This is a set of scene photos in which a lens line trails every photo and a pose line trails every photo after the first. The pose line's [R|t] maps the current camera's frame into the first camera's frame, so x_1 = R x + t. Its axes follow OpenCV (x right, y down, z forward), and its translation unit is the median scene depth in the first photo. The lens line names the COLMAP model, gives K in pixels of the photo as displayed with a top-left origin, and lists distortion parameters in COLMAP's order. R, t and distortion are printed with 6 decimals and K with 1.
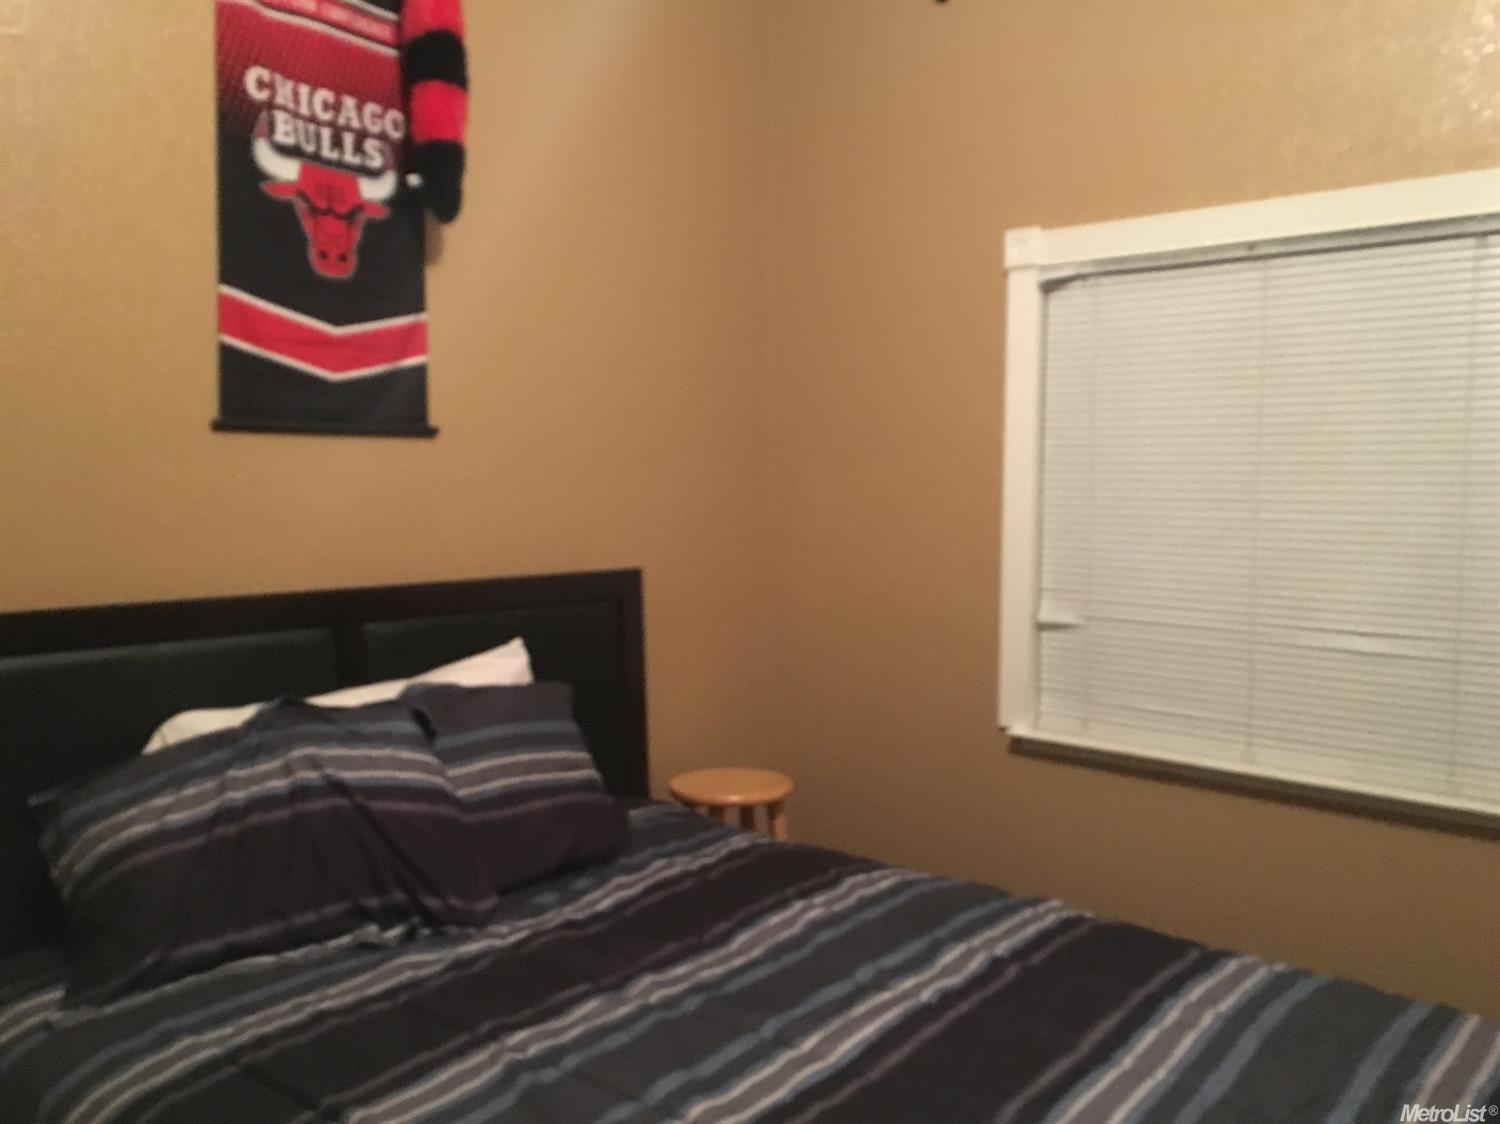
lens RADIAL K [[1271.3, 0, 754.5], [0, 1271.3, 562.0], [0, 0, 1]] dist [0.080197, -0.109610]
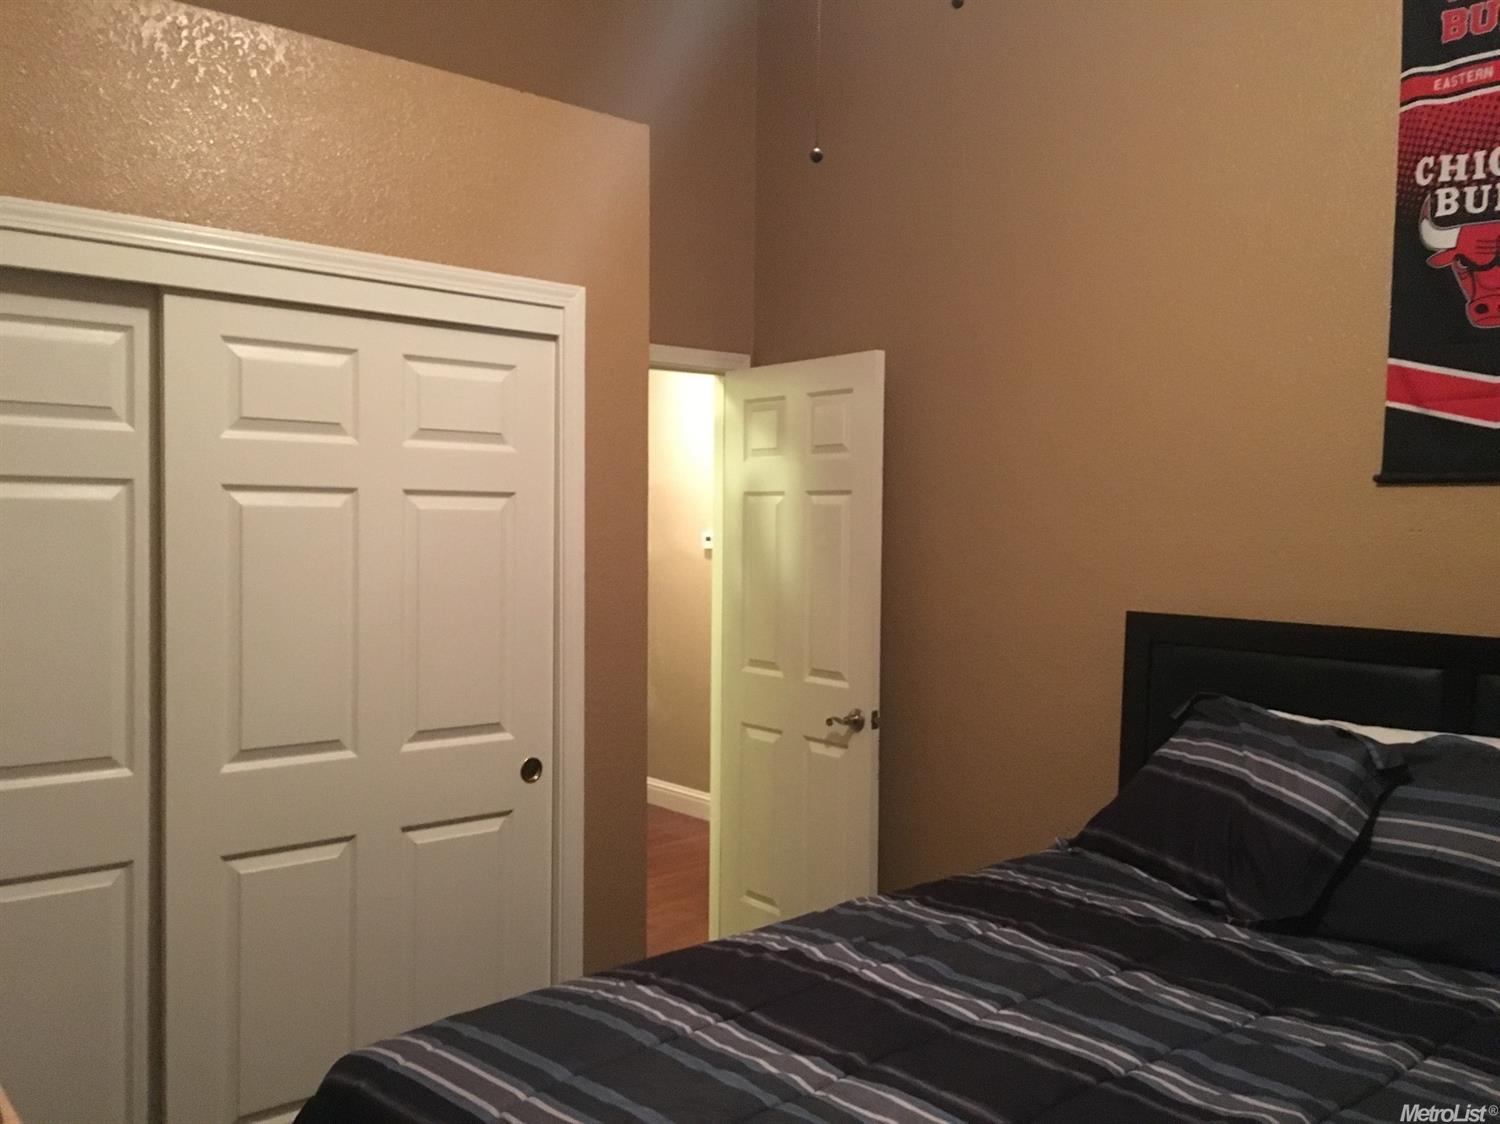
lens RADIAL K [[1271.3, 0, 754.5], [0, 1271.3, 562.0], [0, 0, 1]] dist [0.080197, -0.109610]
pose [[-0.169939, 0.018998, -0.985271, 0.824282], [-0.091069, 0.995233, 0.034898, -0.022761], [0.981238, 0.095659, -0.167399, 0.659926]]
